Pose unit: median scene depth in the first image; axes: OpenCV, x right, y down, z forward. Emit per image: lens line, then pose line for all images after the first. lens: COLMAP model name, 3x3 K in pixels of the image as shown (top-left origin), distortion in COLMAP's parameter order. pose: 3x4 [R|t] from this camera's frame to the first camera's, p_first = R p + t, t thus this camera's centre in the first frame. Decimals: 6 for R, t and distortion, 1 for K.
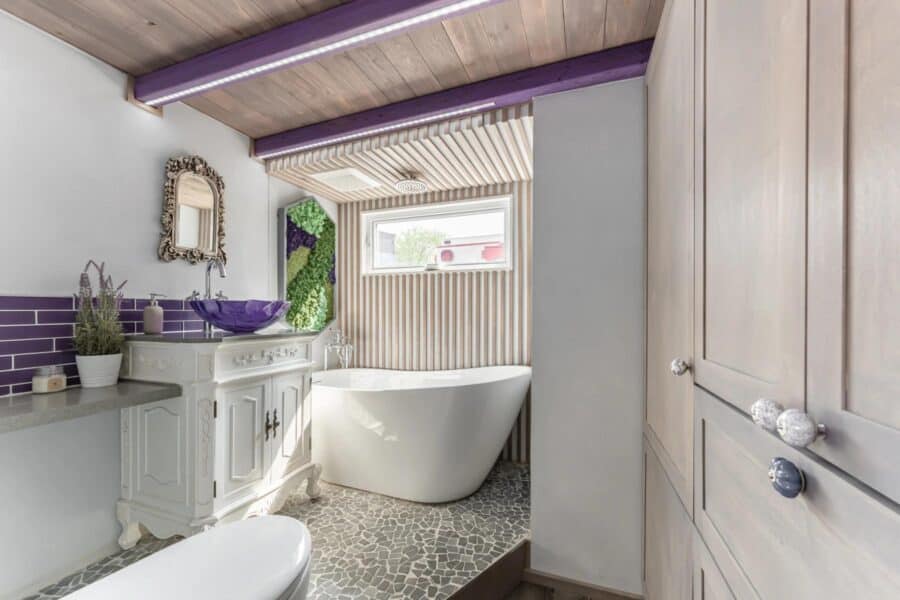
lens RADIAL K [[355.7, 0, 453.9], [0, 355.7, 302.7], [0, 0, 1]] dist [0.003332, -0.000230]
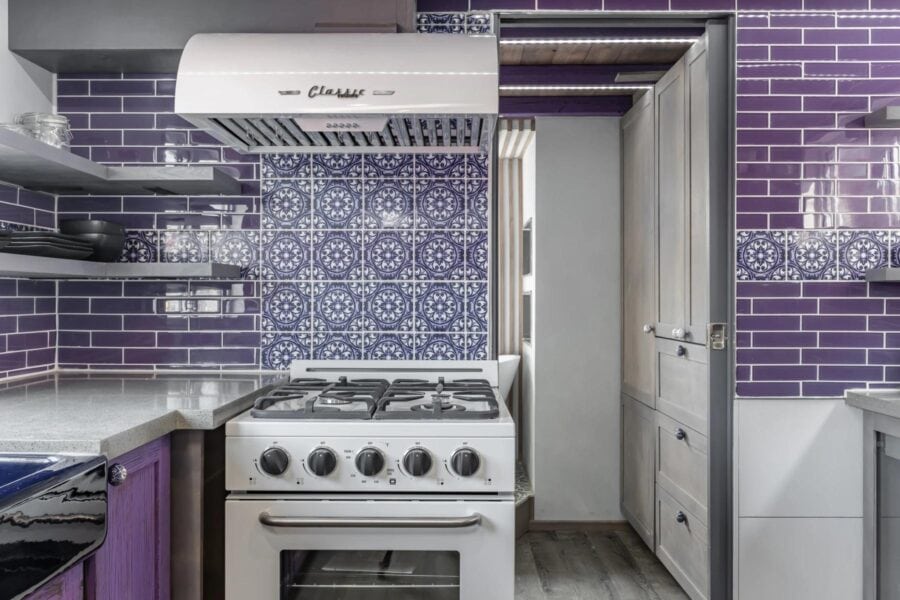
lens RADIAL K [[773.8, 0, 451.2], [0, 773.8, 299.1], [0, 0, 1]] dist [-0.009184, 0.003179]
pose [[0.942376, 0.000070, 0.334555, -0.919513], [-0.004063, 0.999929, 0.011236, -0.012738], [-0.334530, -0.011948, 0.942309, -1.341272]]
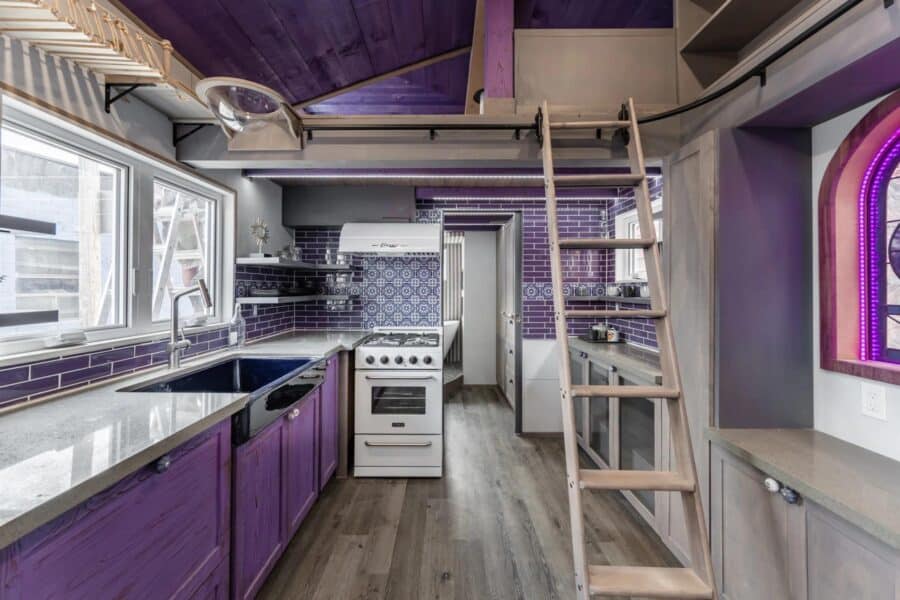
lens RADIAL K [[355.7, 0, 445.2], [0, 355.7, 283.7], [0, 0, 1]] dist [0.003332, -0.000230]
pose [[0.938832, 0.006891, 0.344307, -1.035652], [-0.006194, 0.999976, -0.003125, -0.123871], [-0.344320, 0.000801, 0.938852, -1.920624]]
